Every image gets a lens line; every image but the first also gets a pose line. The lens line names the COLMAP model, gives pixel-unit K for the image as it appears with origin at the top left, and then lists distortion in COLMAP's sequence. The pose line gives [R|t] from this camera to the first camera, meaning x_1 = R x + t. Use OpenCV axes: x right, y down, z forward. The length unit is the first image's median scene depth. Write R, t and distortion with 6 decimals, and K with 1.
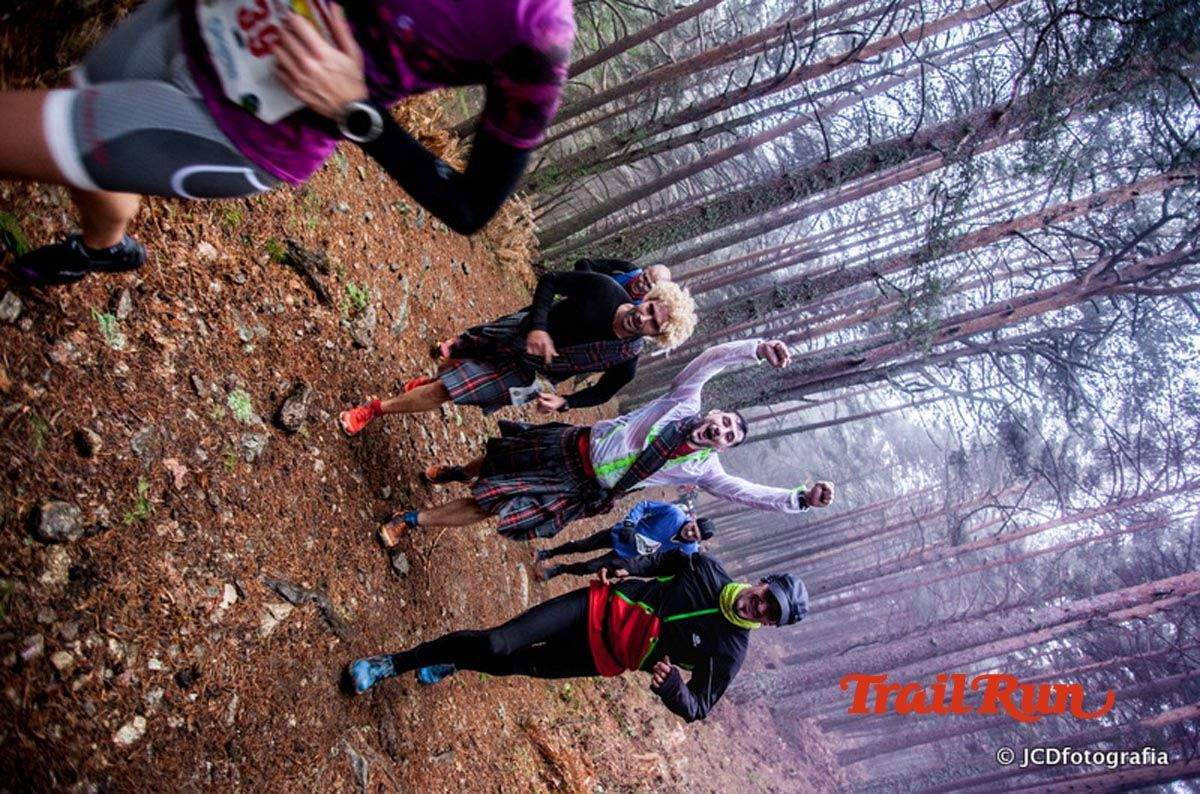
lens RADIAL K [[737.2, 0, 612.2], [0, 737.2, 397.6], [0, 0, 1]] dist [-0.094304, 0.052454]
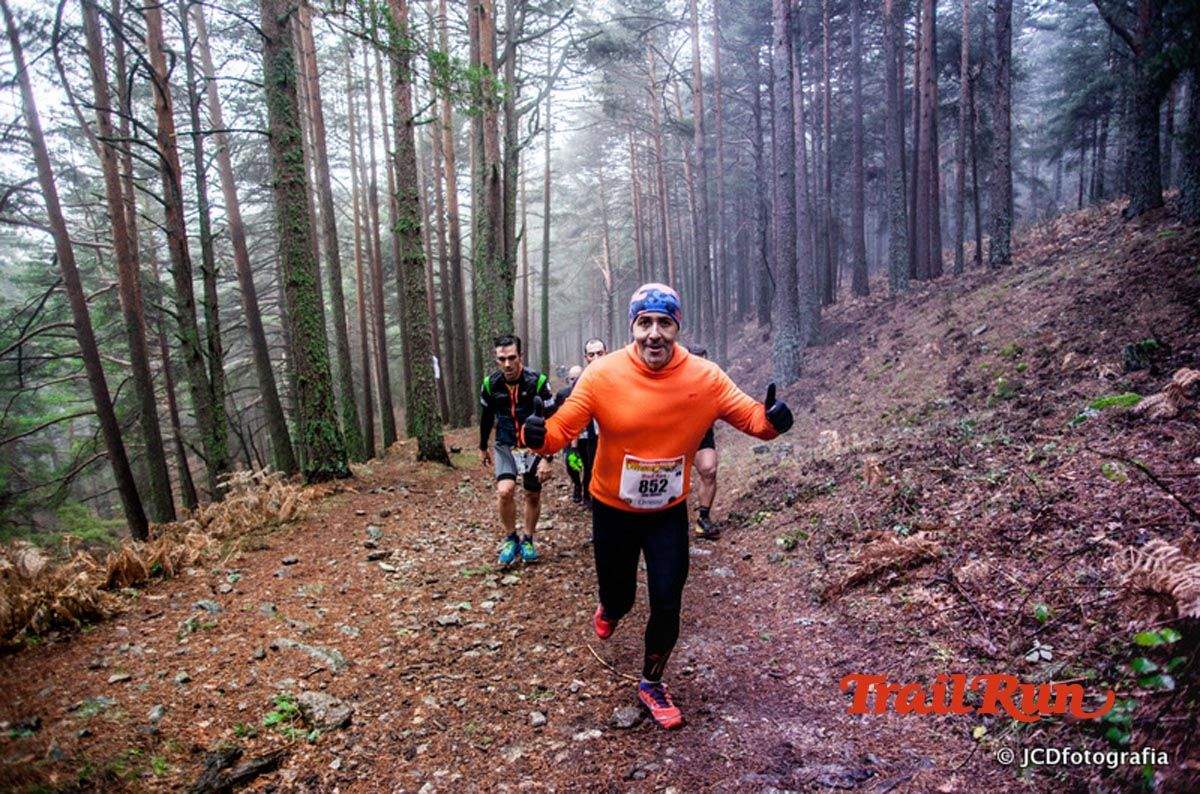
lens RADIAL K [[737.2, 0, 607.0], [0, 737.2, 403.1], [0, 0, 1]] dist [-0.094304, 0.052454]
pose [[0.212922, -0.973846, 0.079293, -0.013688], [0.959645, 0.223693, 0.170423, -0.009726], [-0.183703, 0.039806, 0.982176, 0.151113]]
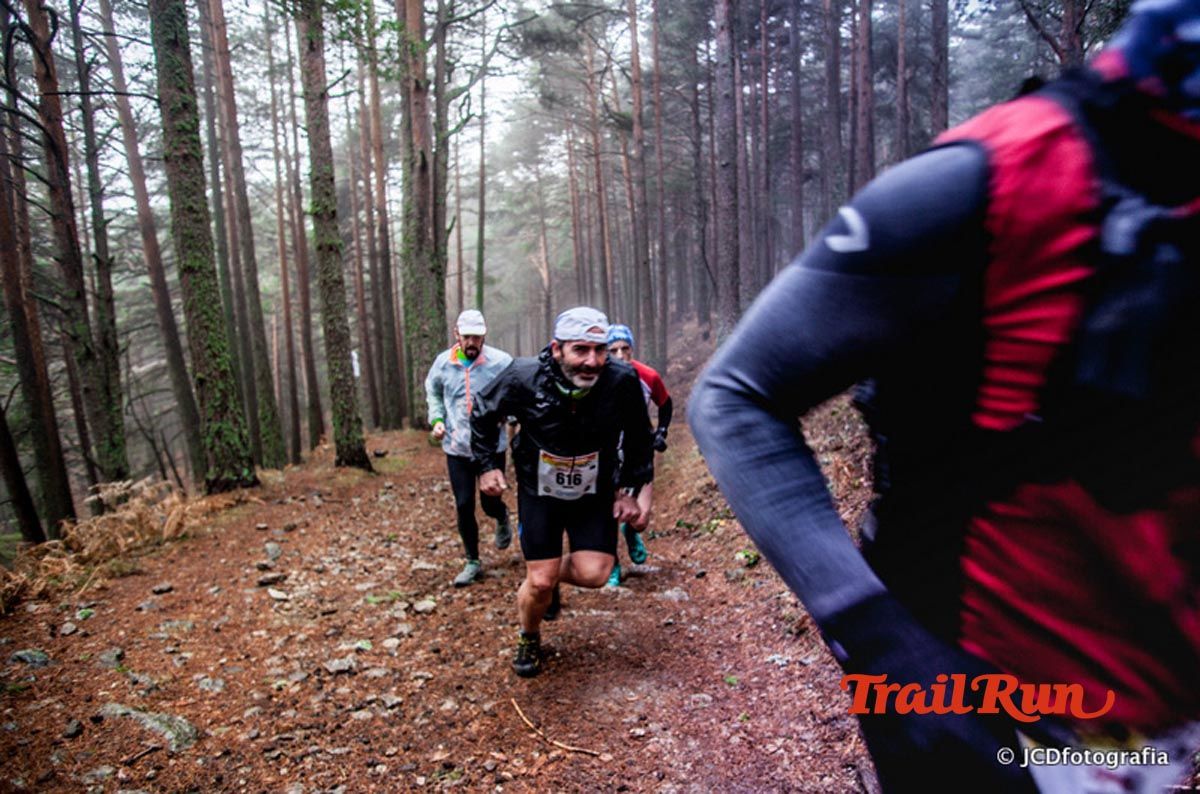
lens RADIAL K [[737.2, 0, 605.8], [0, 737.2, 401.5], [0, 0, 1]] dist [-0.094304, 0.052454]
pose [[0.198066, -0.975072, 0.100022, -0.007336], [0.944516, 0.217140, 0.246456, 0.033383], [-0.262031, 0.045658, 0.963979, 0.314608]]
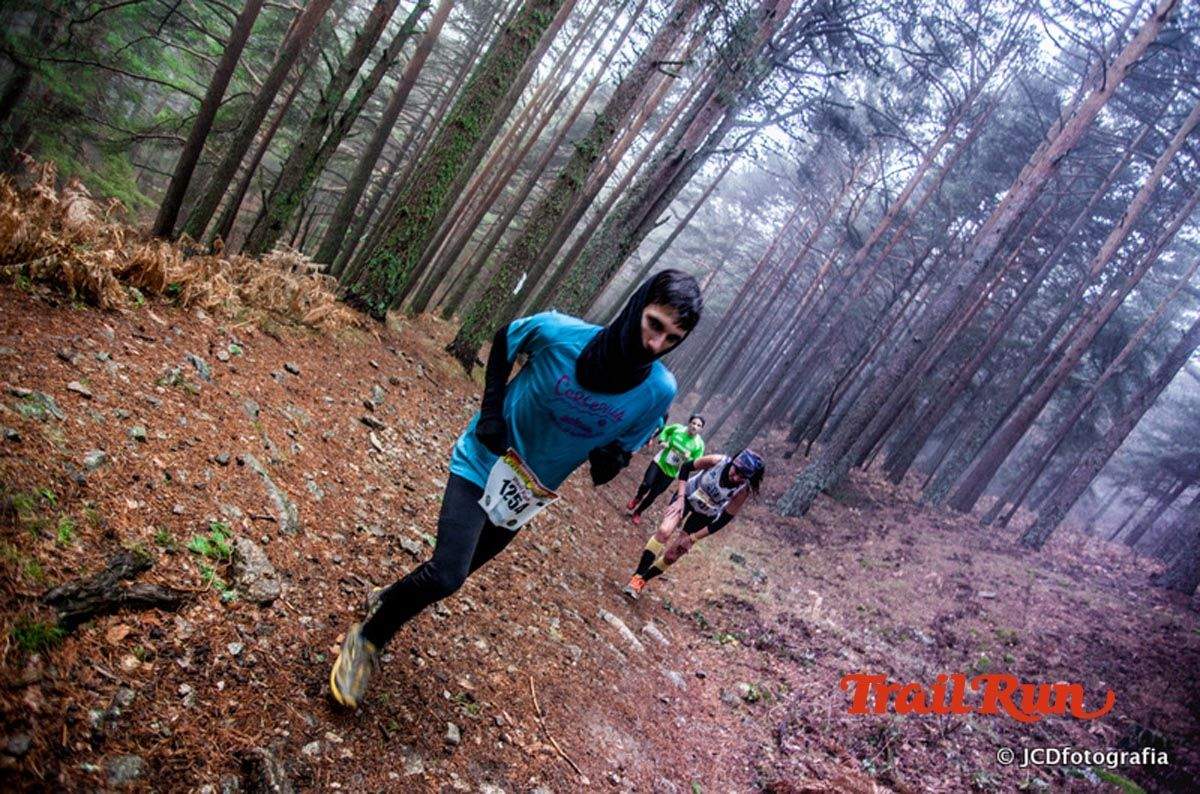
lens RADIAL K [[737.2, 0, 606.8], [0, 737.2, 404.6], [0, 0, 1]] dist [-0.094304, 0.052454]
pose [[0.761631, -0.643380, 0.077339, -0.044644], [0.625247, 0.760978, 0.173143, -0.109677], [-0.170250, -0.083515, 0.981855, 0.279780]]
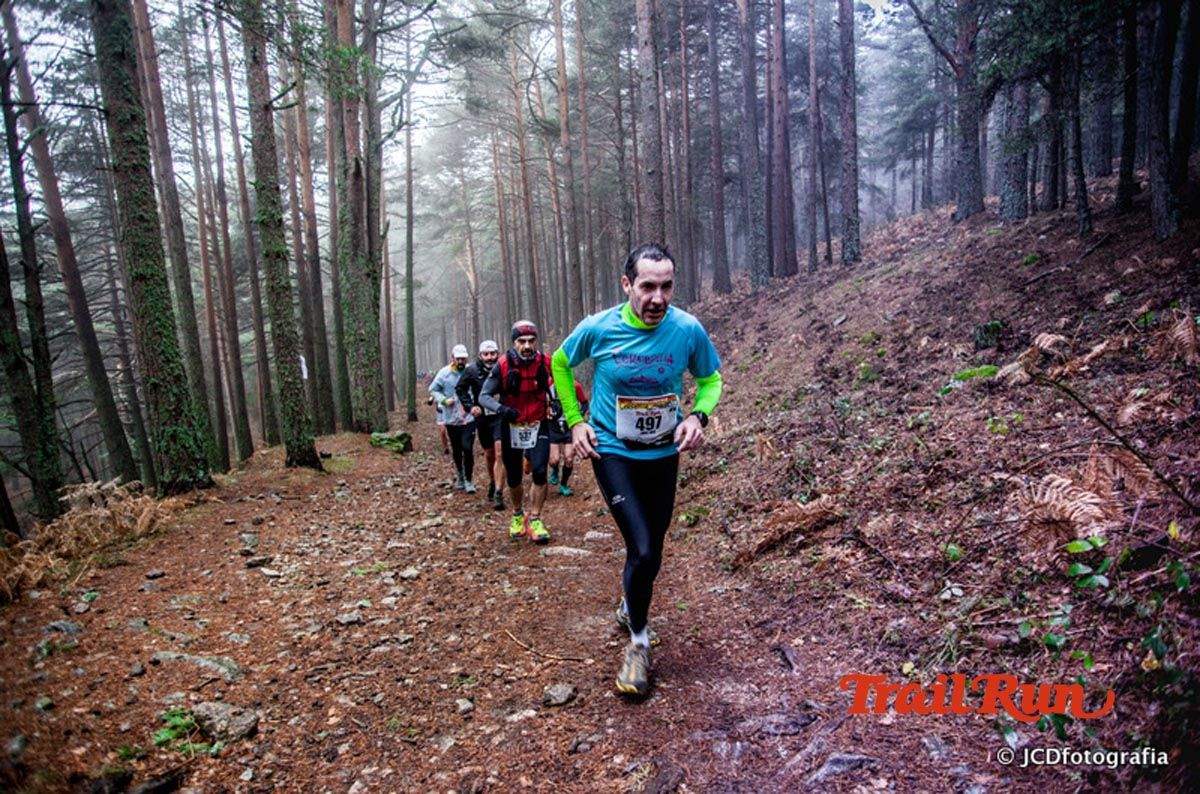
lens RADIAL K [[737.2, 0, 609.5], [0, 737.2, 405.2], [0, 0, 1]] dist [-0.094304, 0.052454]
pose [[0.162283, -0.979895, 0.116064, -0.052724], [0.919083, 0.192912, 0.343615, -0.044514], [-0.359097, 0.050909, 0.931911, 0.180255]]
